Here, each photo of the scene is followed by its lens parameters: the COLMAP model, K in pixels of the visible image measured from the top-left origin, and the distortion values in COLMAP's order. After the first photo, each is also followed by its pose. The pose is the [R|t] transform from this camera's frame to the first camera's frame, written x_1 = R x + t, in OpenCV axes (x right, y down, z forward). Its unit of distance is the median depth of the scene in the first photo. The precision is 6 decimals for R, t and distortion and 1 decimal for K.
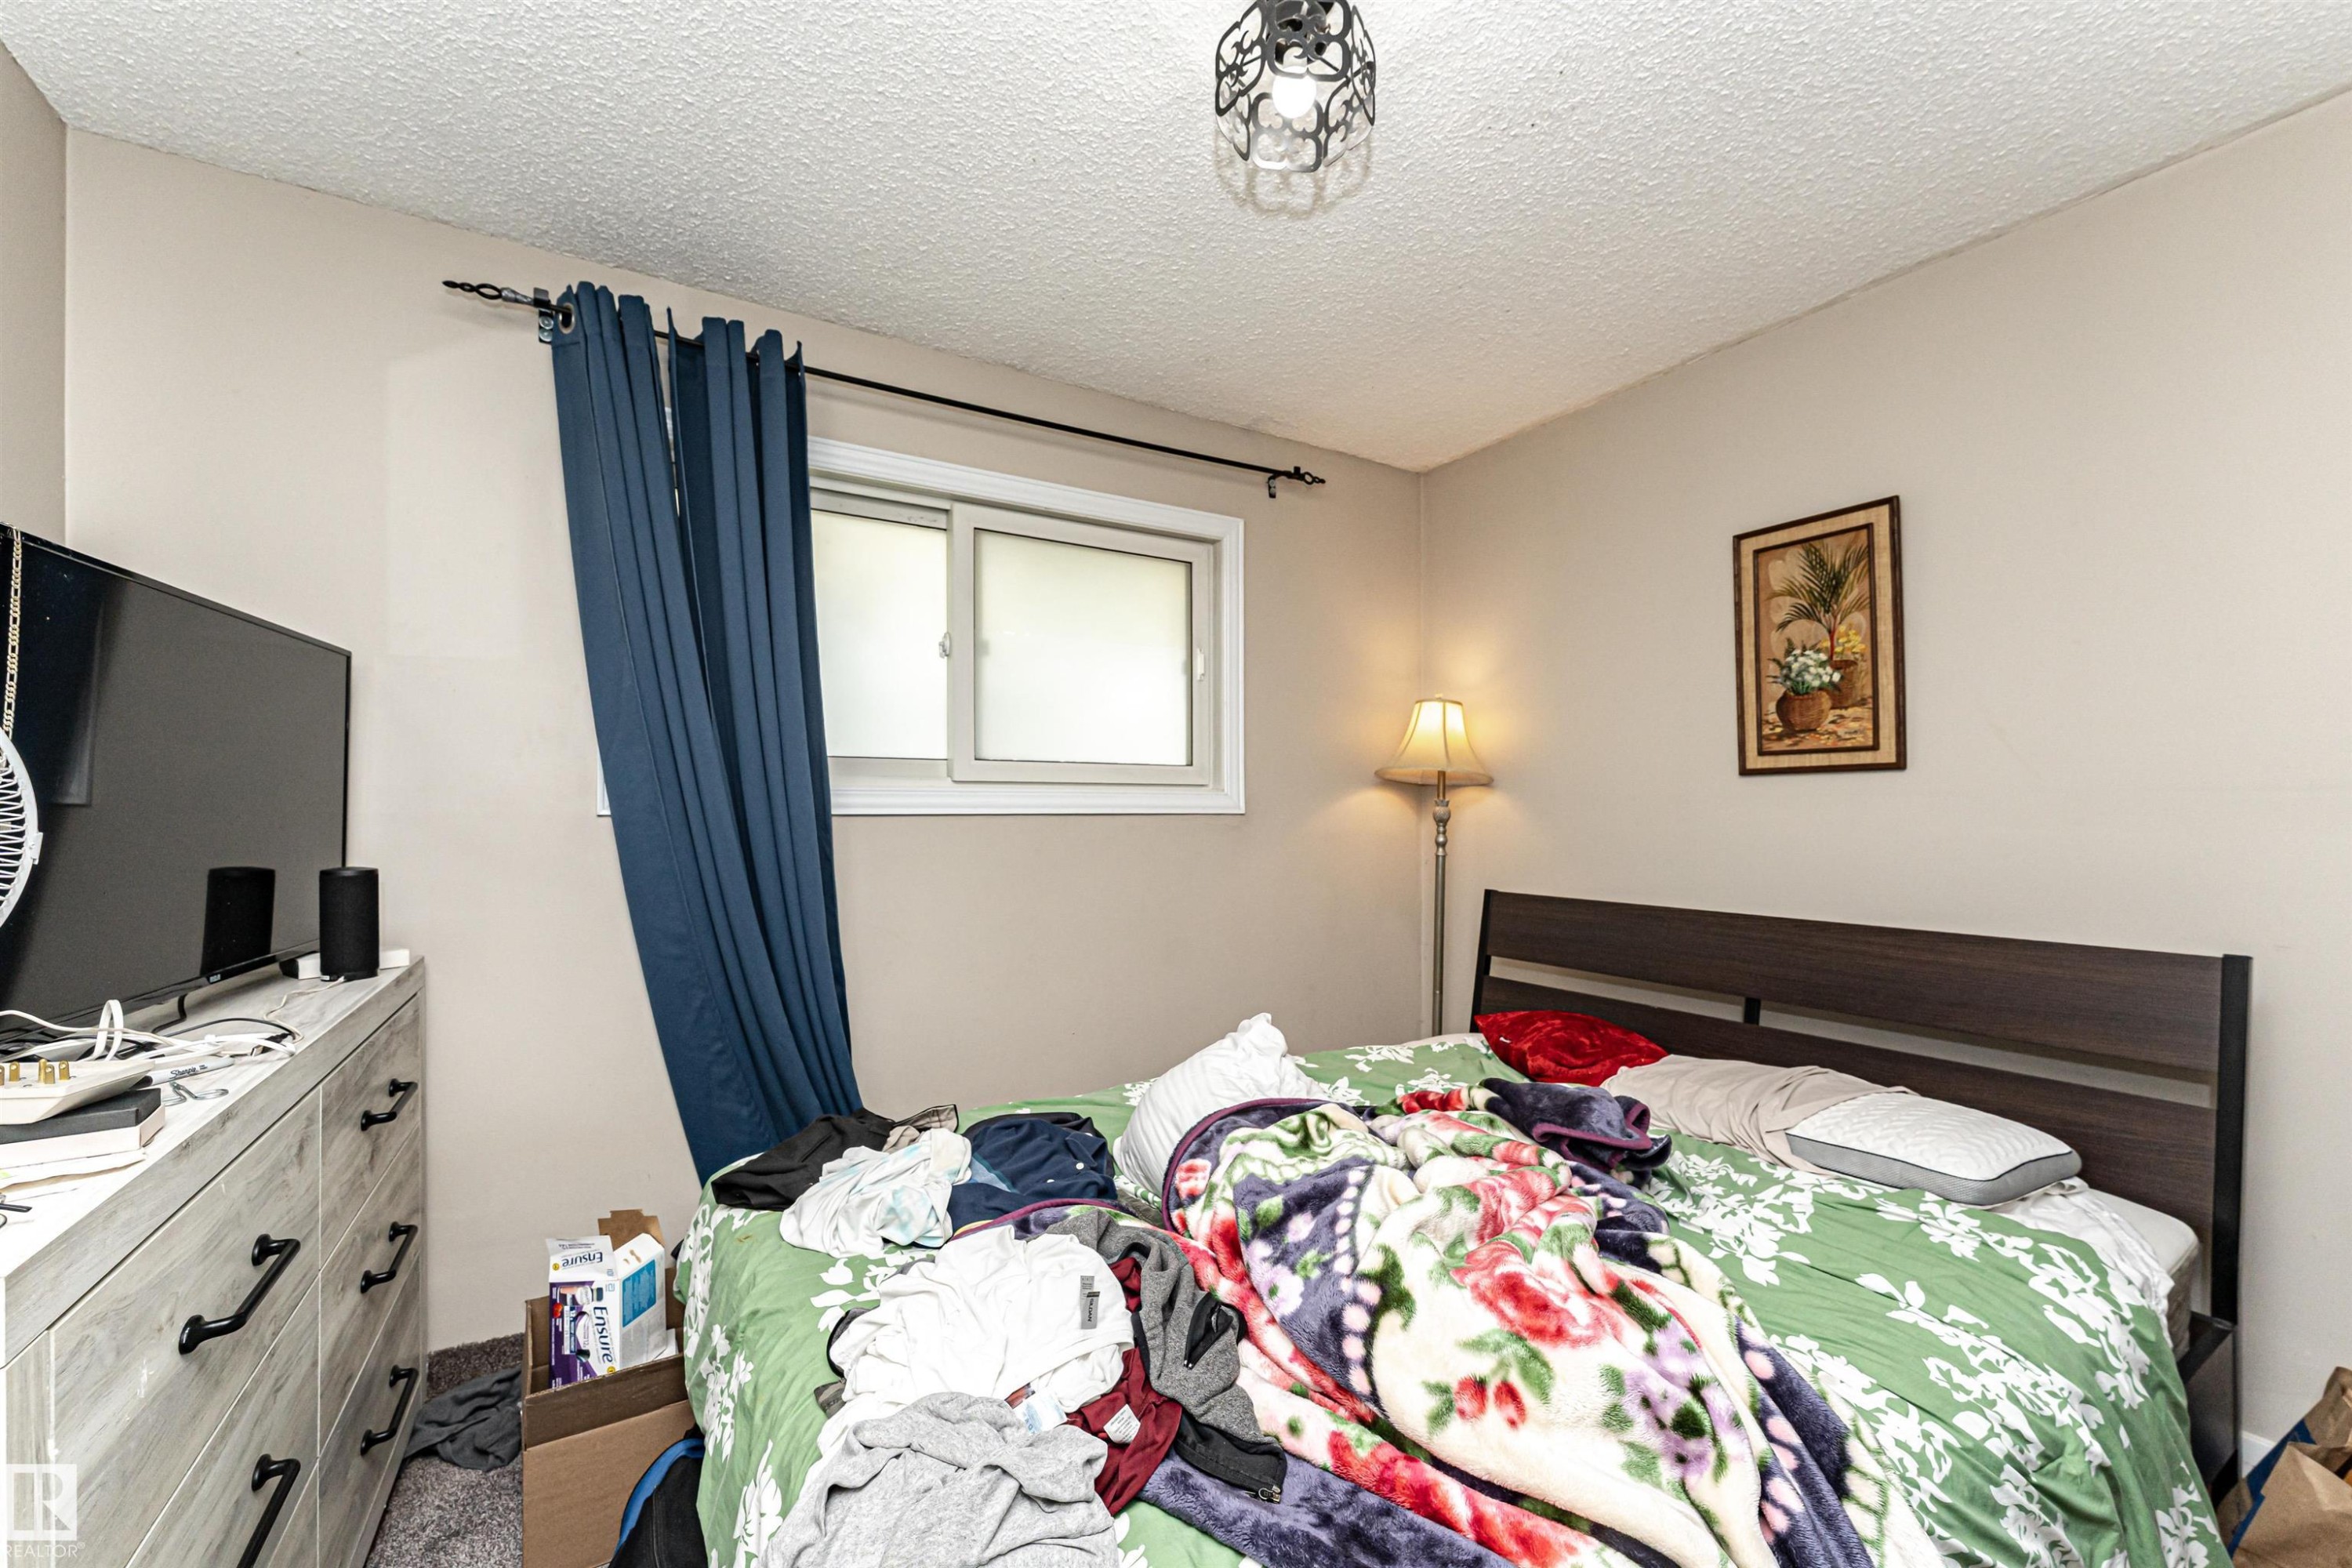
lens RADIAL K [[969.1, 0, 1195.3], [0, 969.1, 778.8], [0, 0, 1]] dist [0.001045, -0.000061]
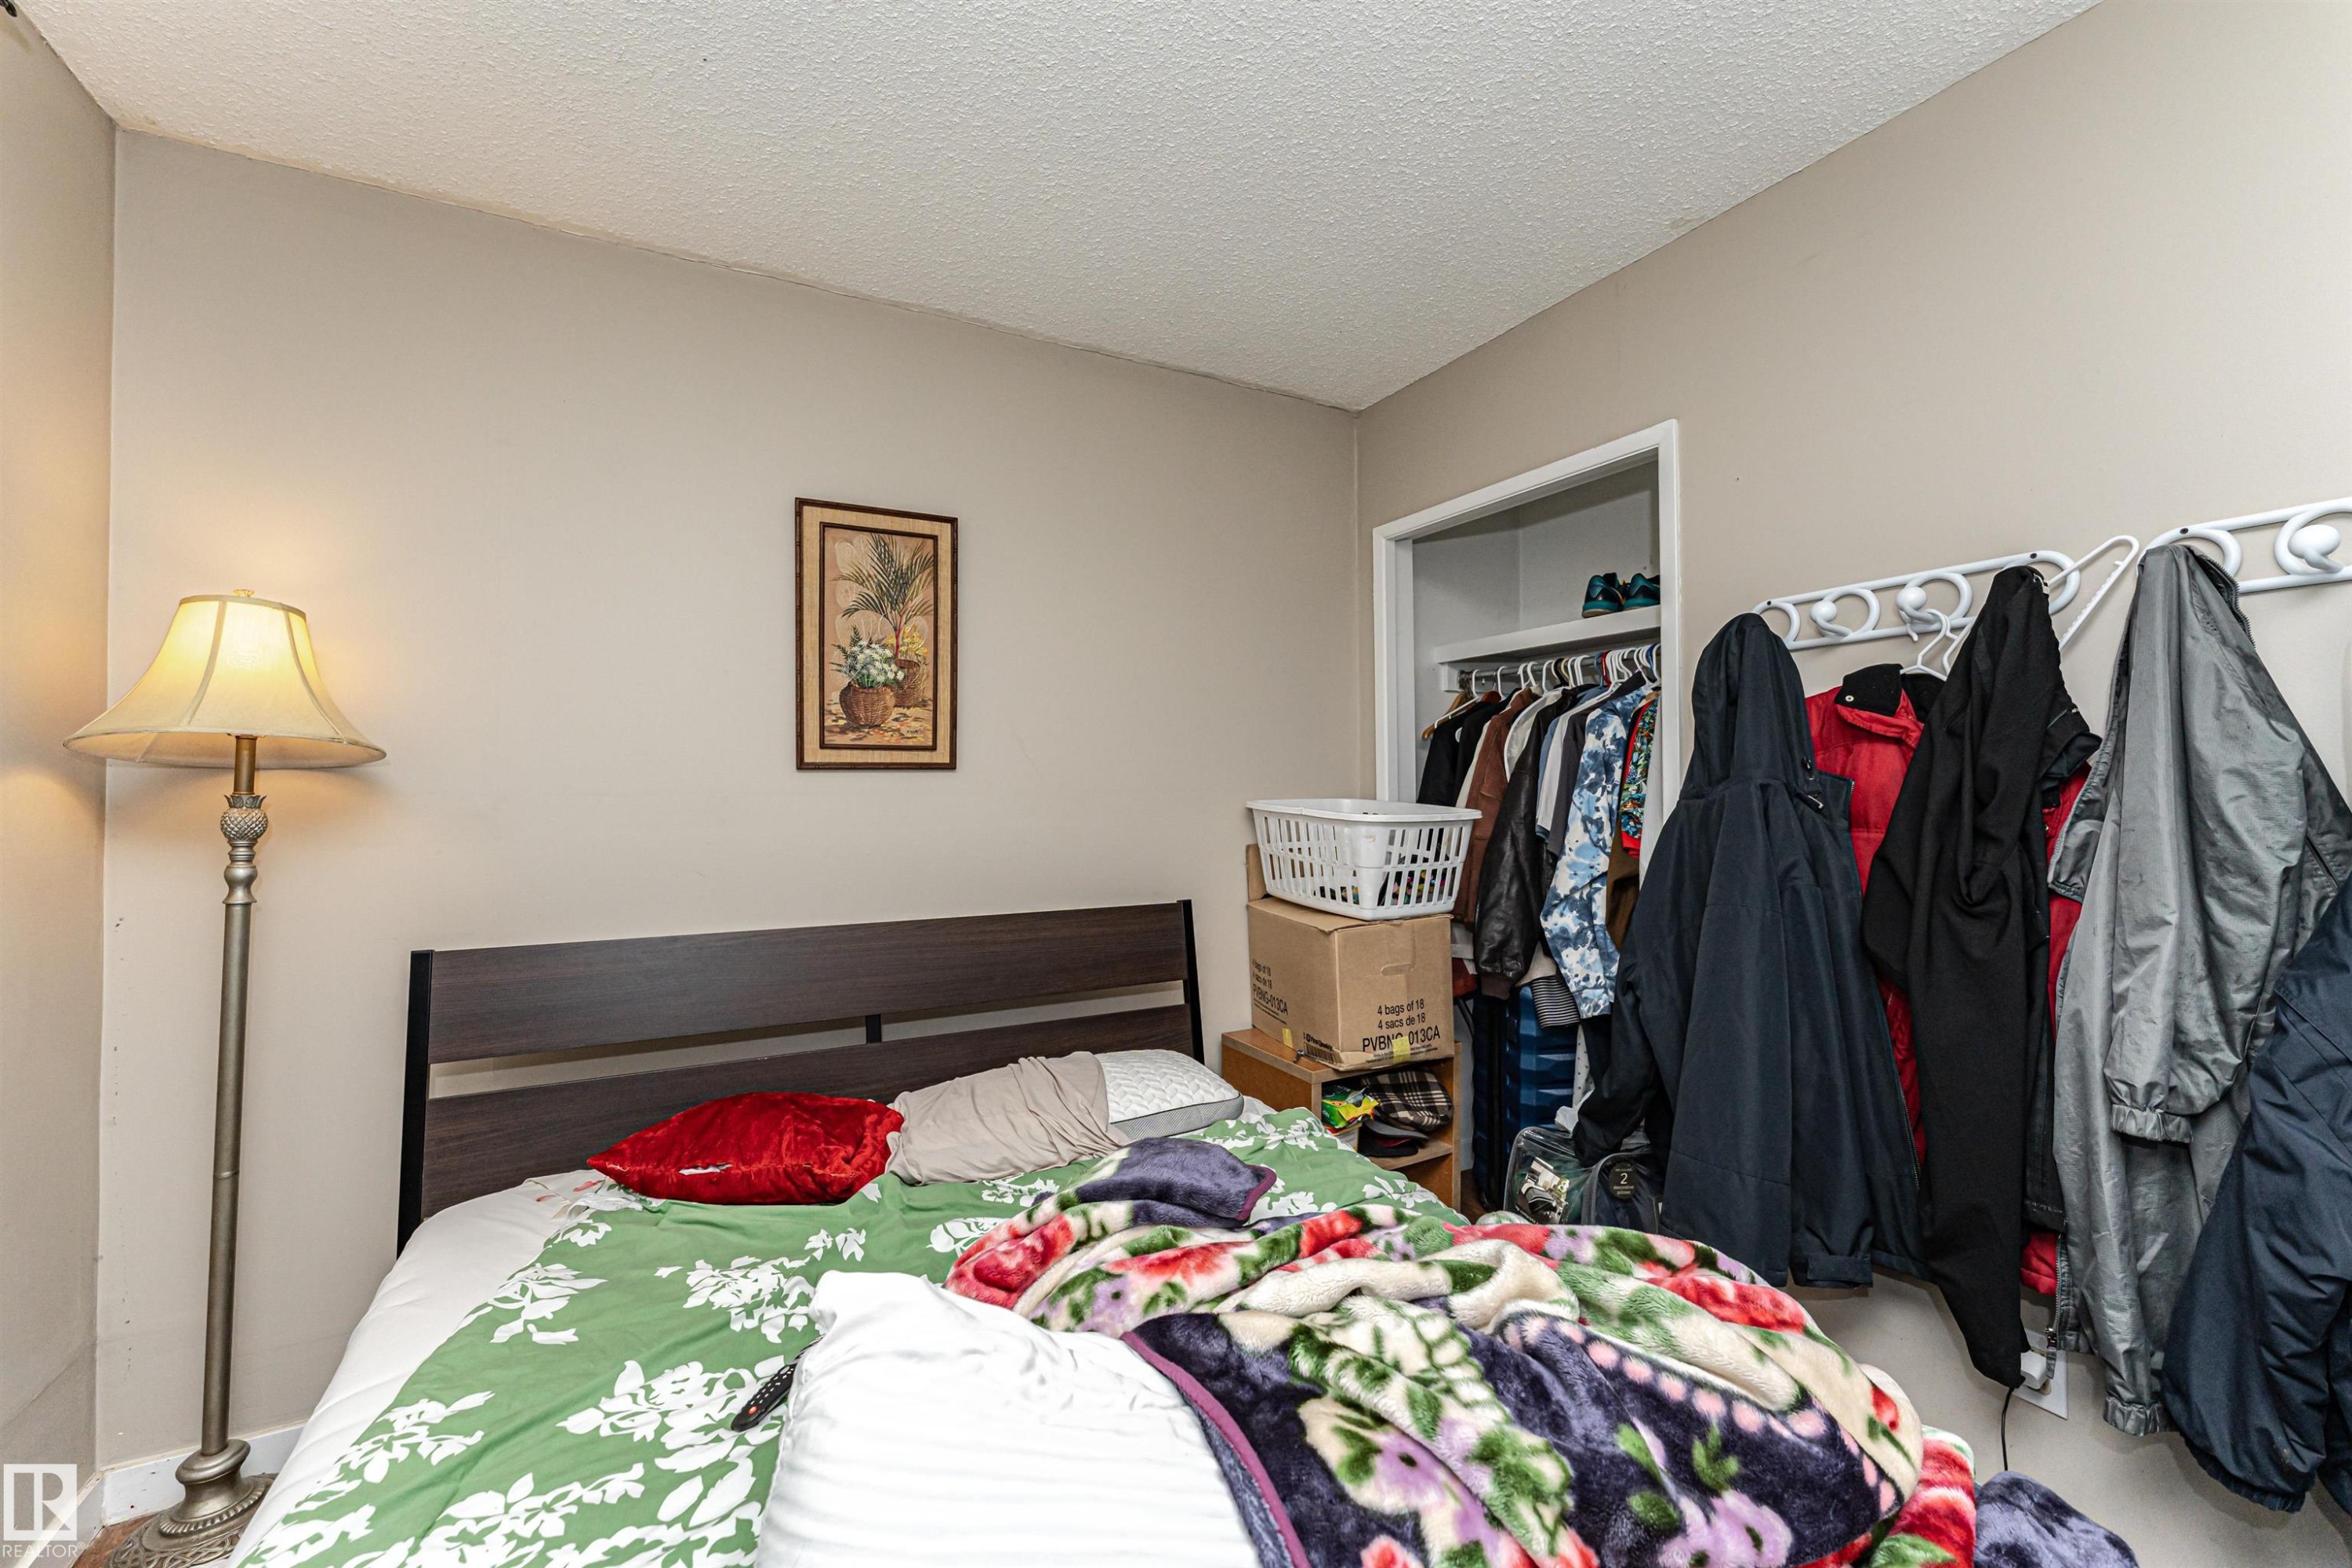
lens RADIAL K [[950.5, 0, 1173.8], [0, 950.5, 757.1], [0, 0, 1]] dist [-0.000181, -0.000083]
pose [[0.073853, 0.038128, 0.996540, -0.291930], [-0.028029, 0.998953, -0.036143, 0.007163], [-0.996875, -0.025263, 0.074845, 0.628346]]
